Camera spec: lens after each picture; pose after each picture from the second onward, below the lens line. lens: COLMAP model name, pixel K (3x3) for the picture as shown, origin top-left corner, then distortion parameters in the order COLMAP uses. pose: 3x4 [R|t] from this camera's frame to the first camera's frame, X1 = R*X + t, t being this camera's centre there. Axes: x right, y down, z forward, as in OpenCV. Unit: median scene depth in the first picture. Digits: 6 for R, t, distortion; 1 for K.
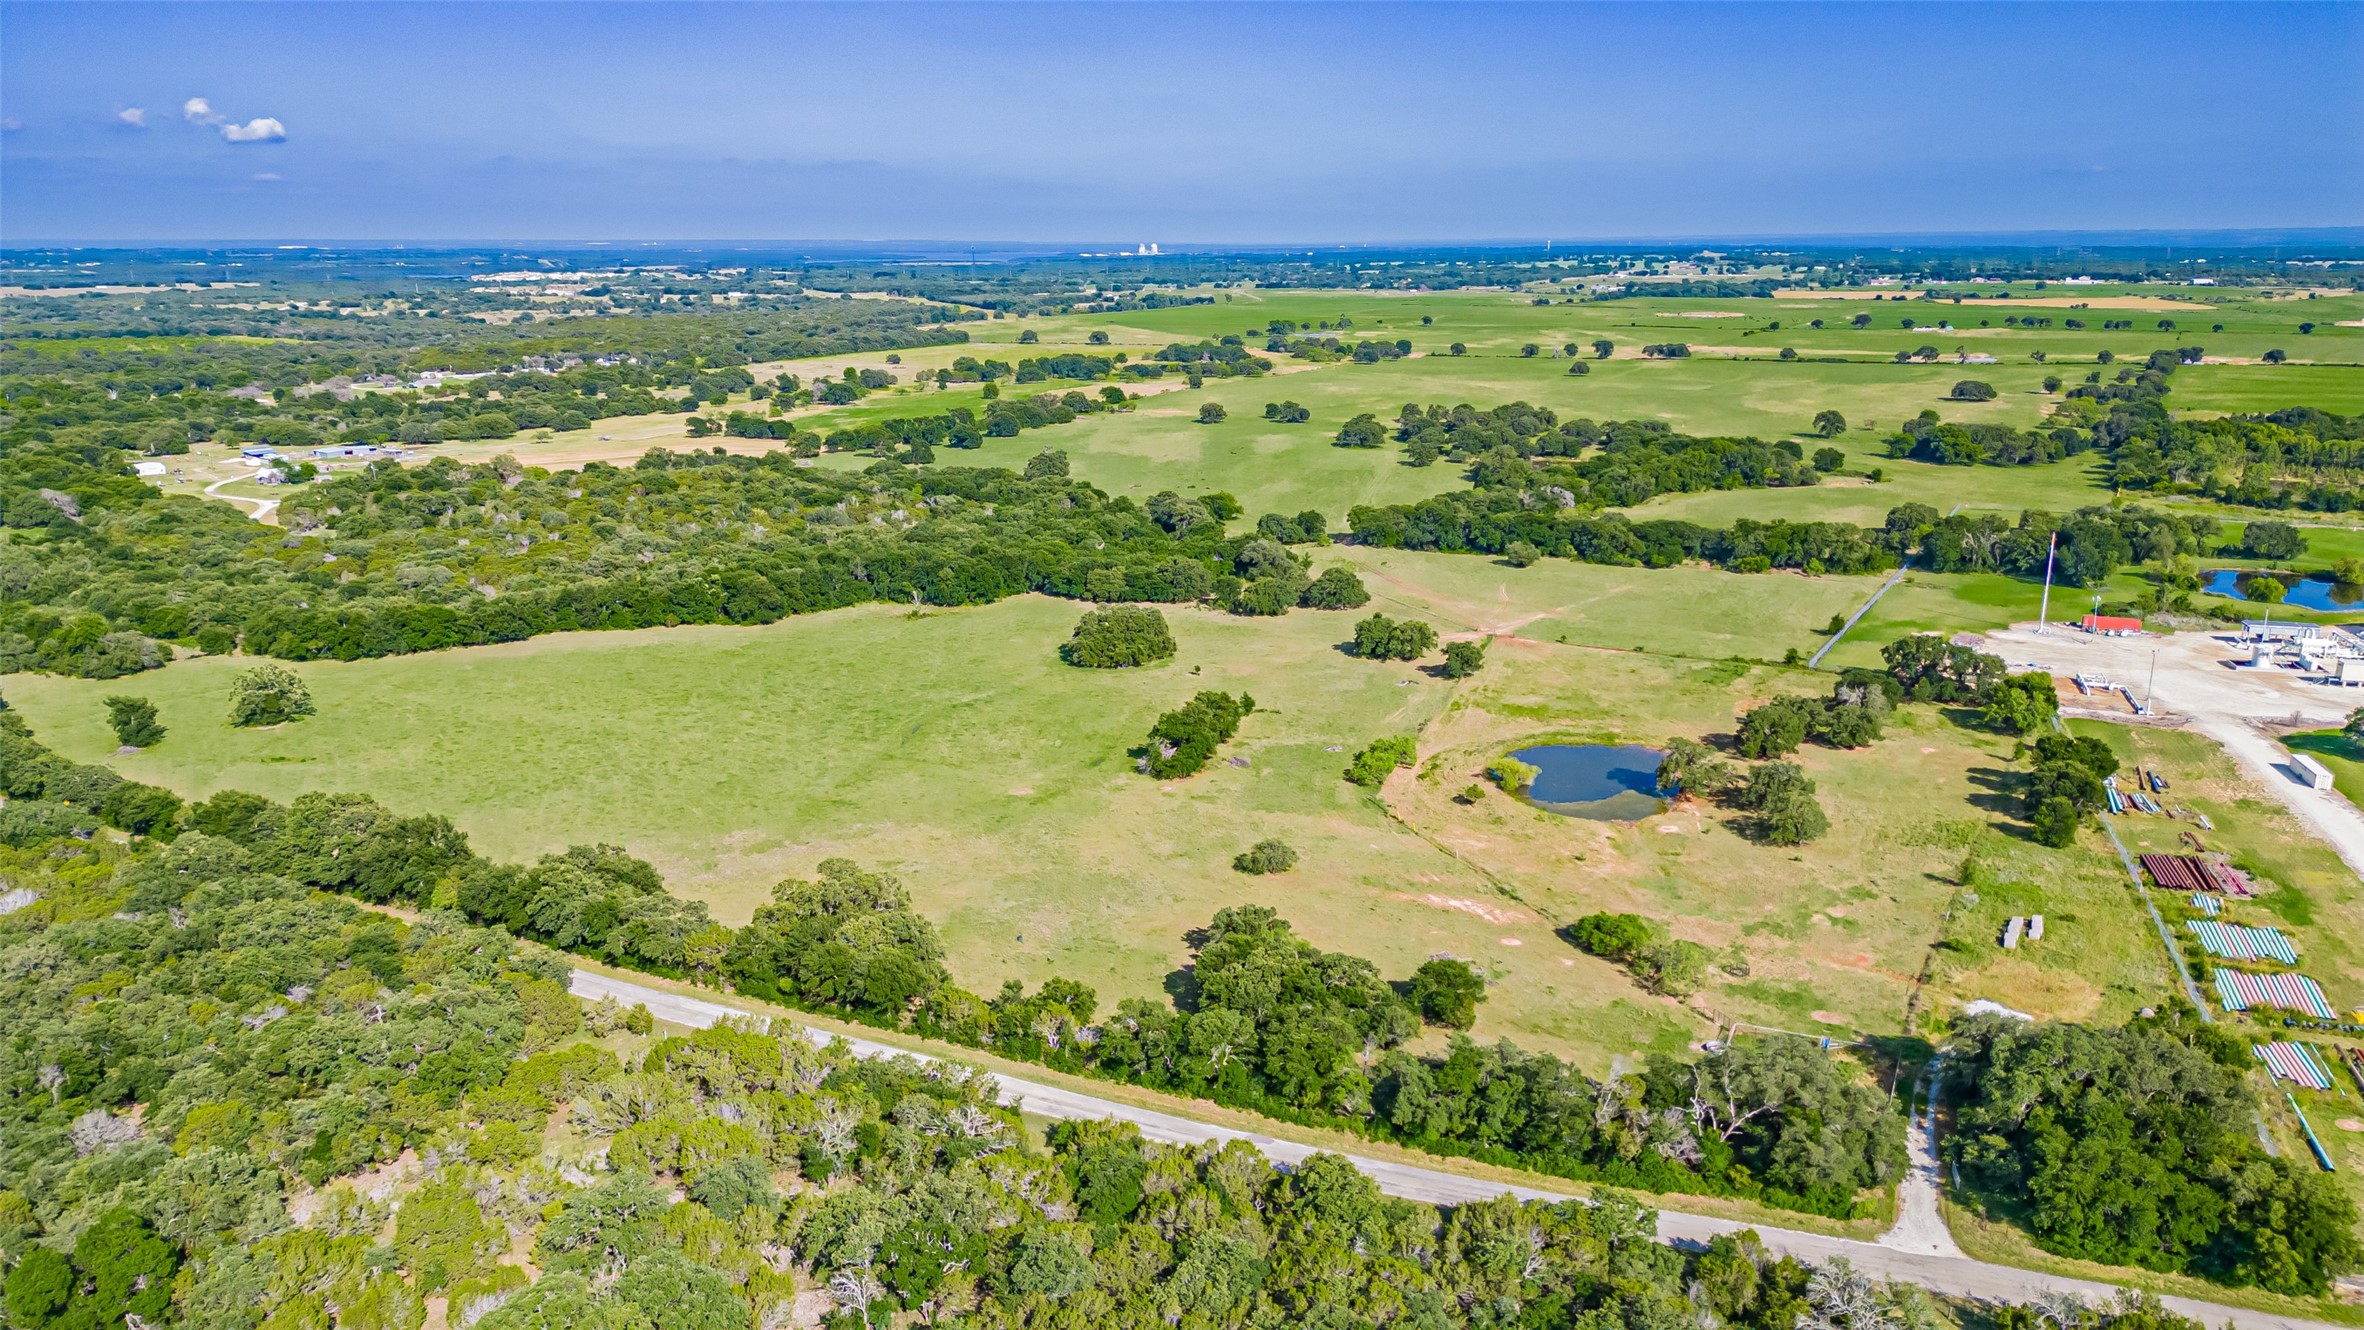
lens RADIAL K [[1635.7, 0, 1153.5], [0, 1635.7, 673.6], [0, 0, 1]] dist [0.071721, -0.077979]
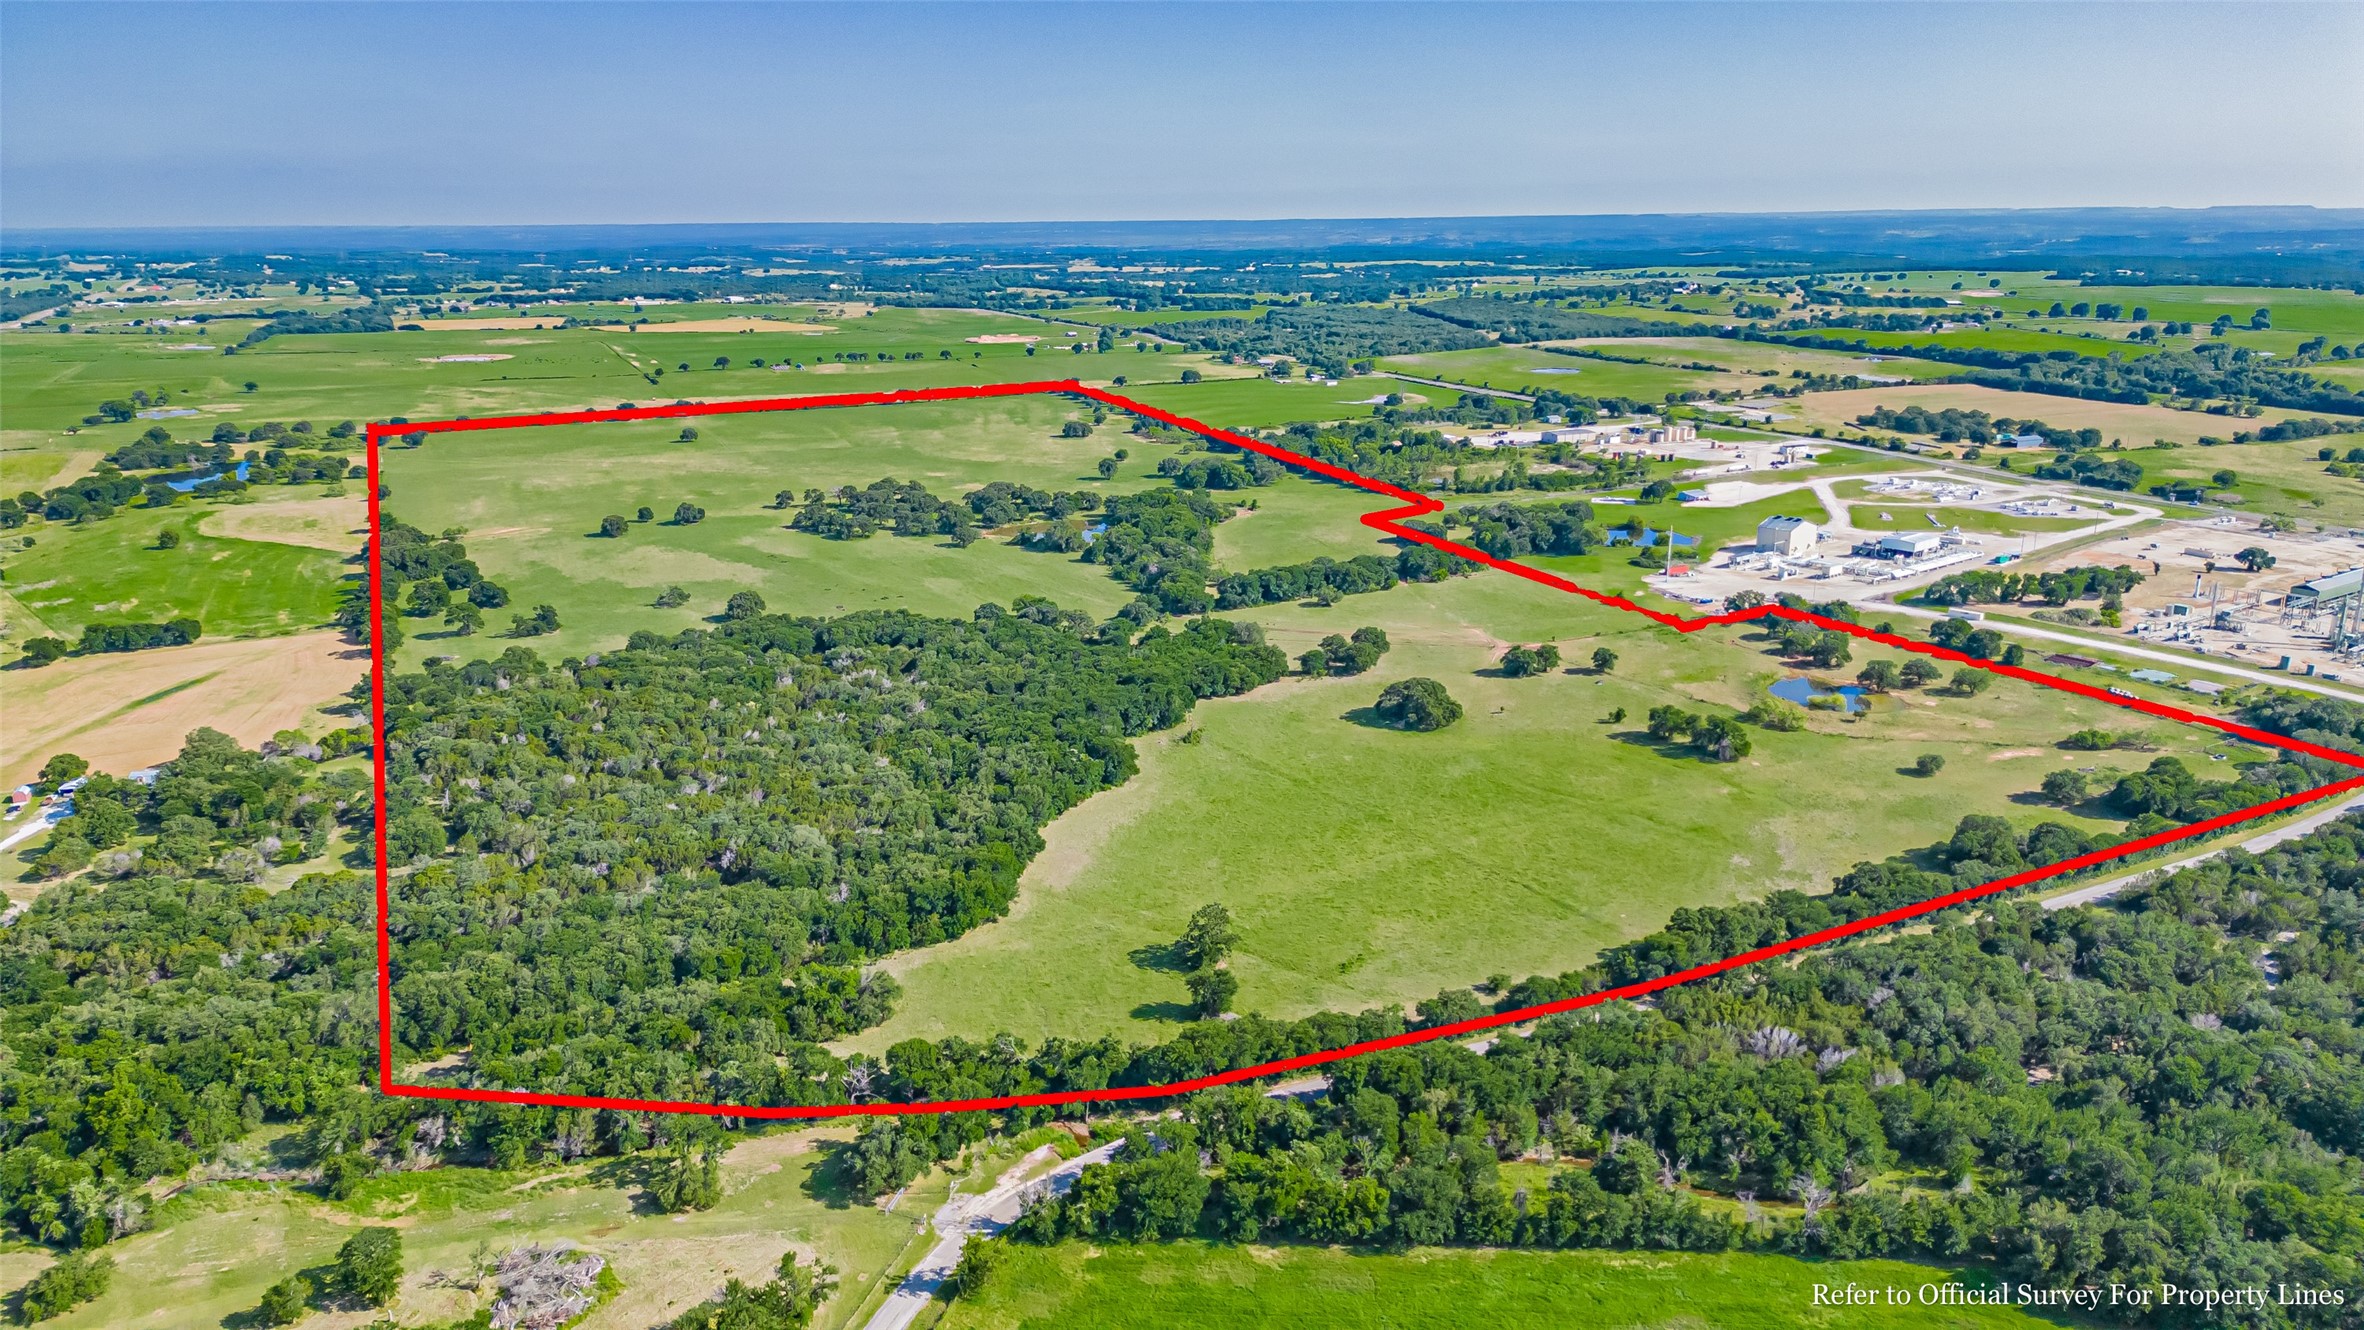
lens RADIAL K [[1635.7, 0, 1153.5], [0, 1635.7, 673.6], [0, 0, 1]] dist [0.071721, -0.077979]
pose [[0.587508, -0.217969, 0.779310, -1.309669], [0.215418, 0.970417, 0.109020, -0.263862], [-0.780019, 0.103827, 0.617082, 0.376920]]
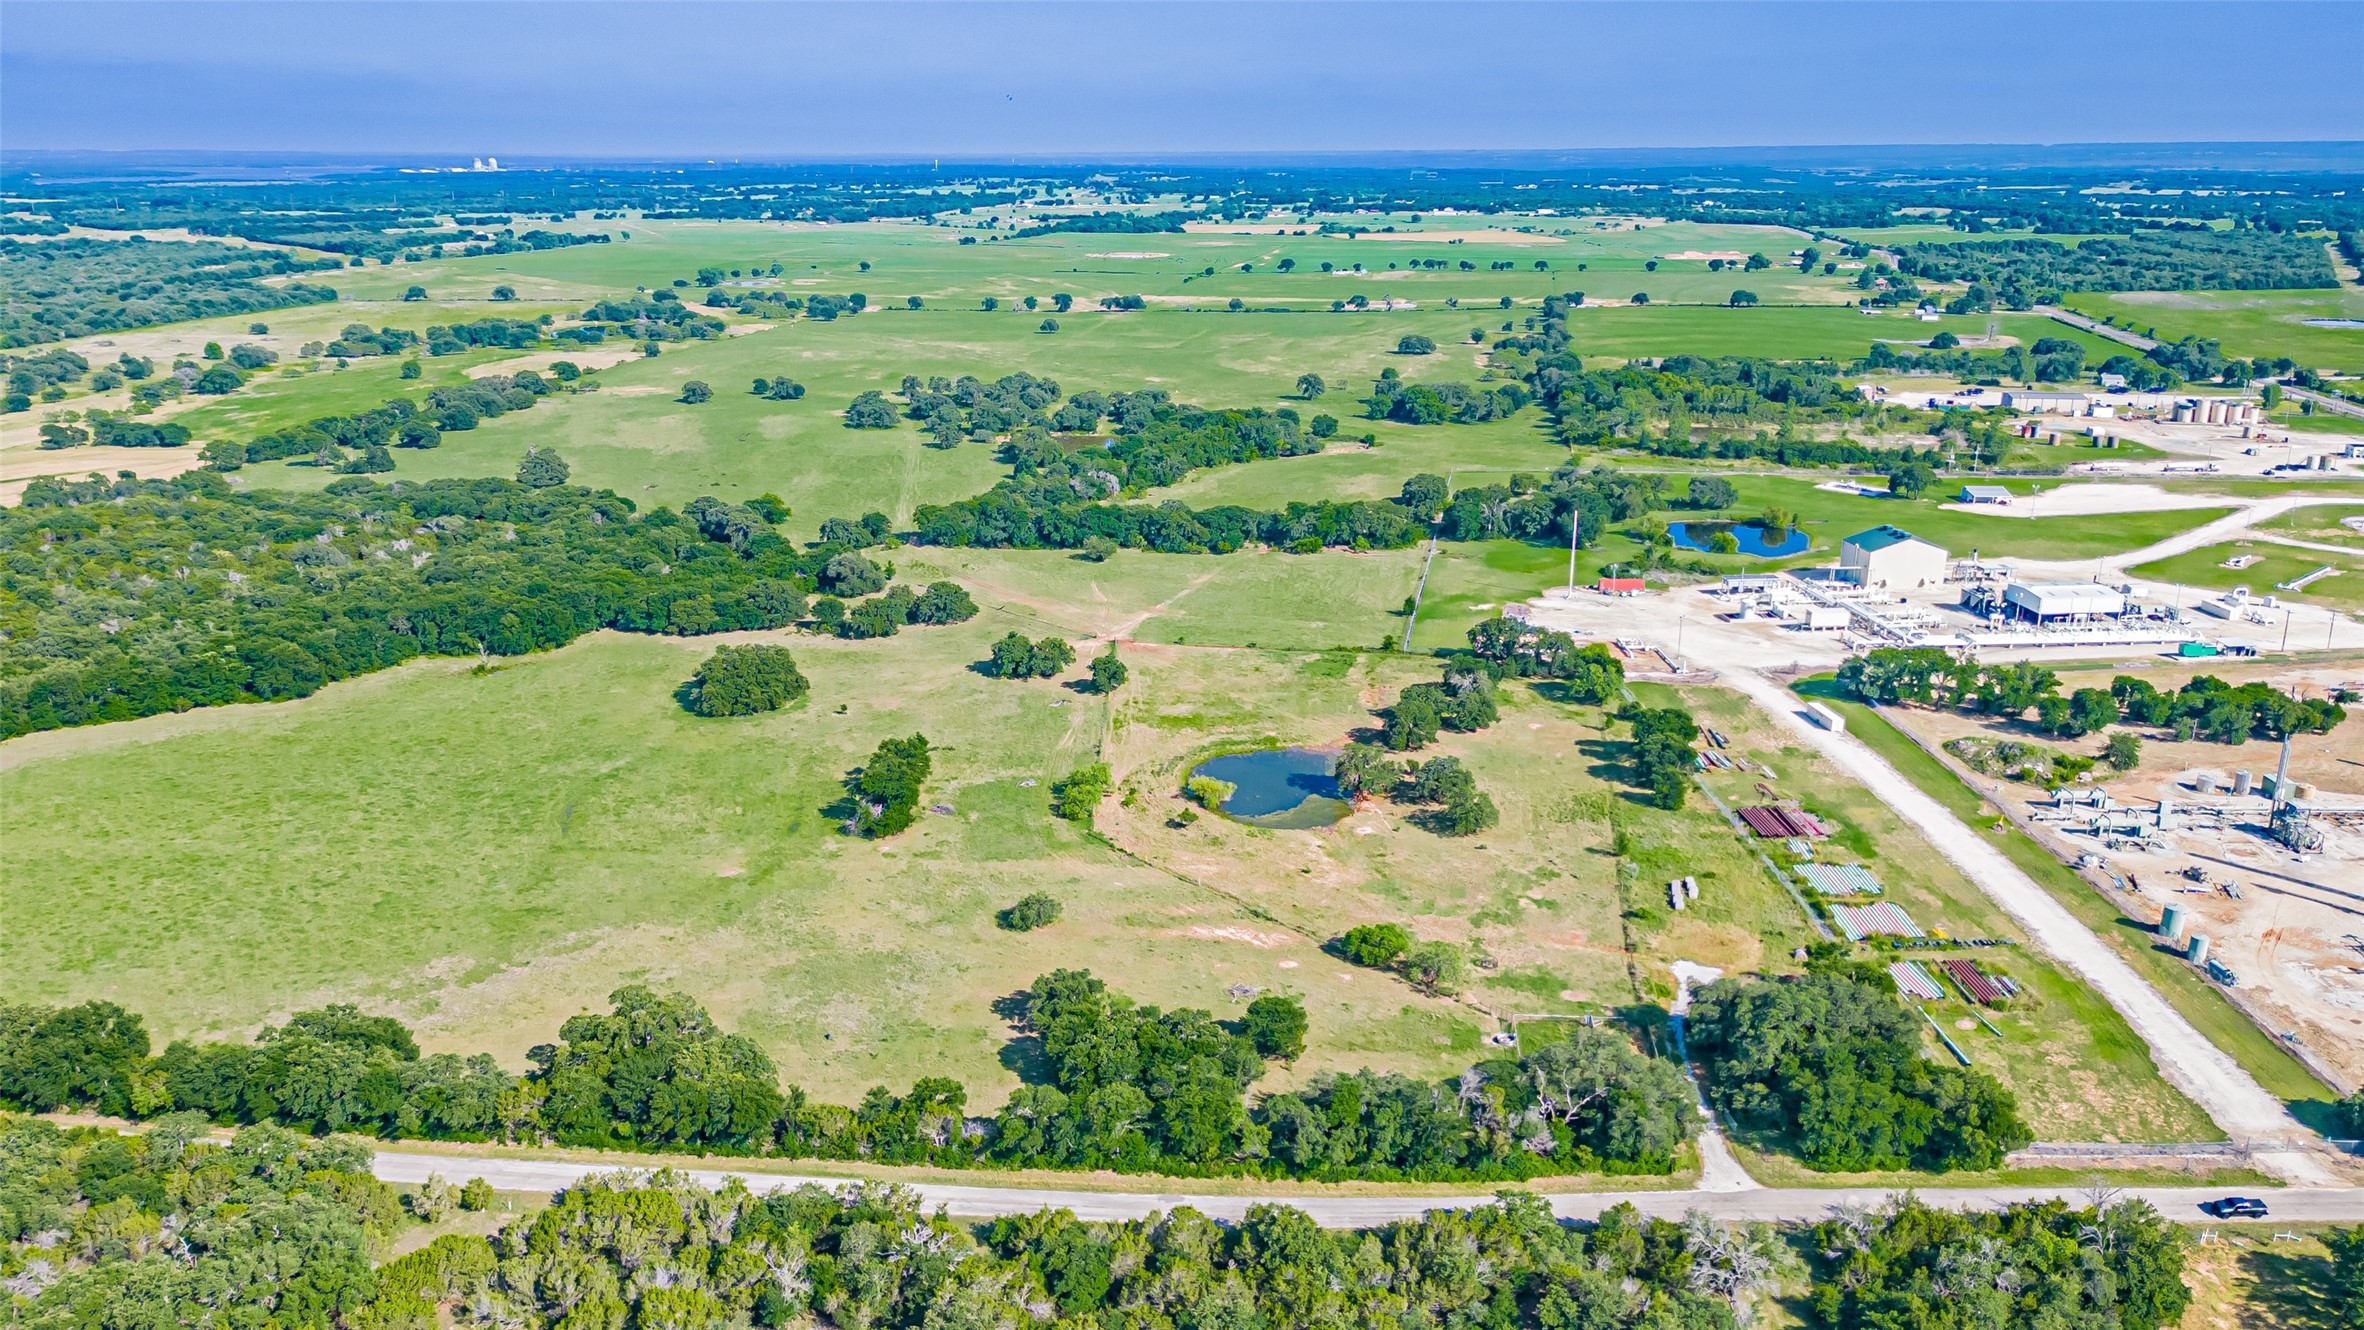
lens RADIAL K [[1737.4, 0, 1151.6], [0, 1737.4, 658.3], [0, 0, 1]] dist [0.085859, -0.108713]
pose [[0.939757, -0.093454, 0.328822, -0.145750], [0.086183, 0.995605, 0.036652, -0.056985], [-0.330802, -0.006105, 0.943681, -0.040466]]
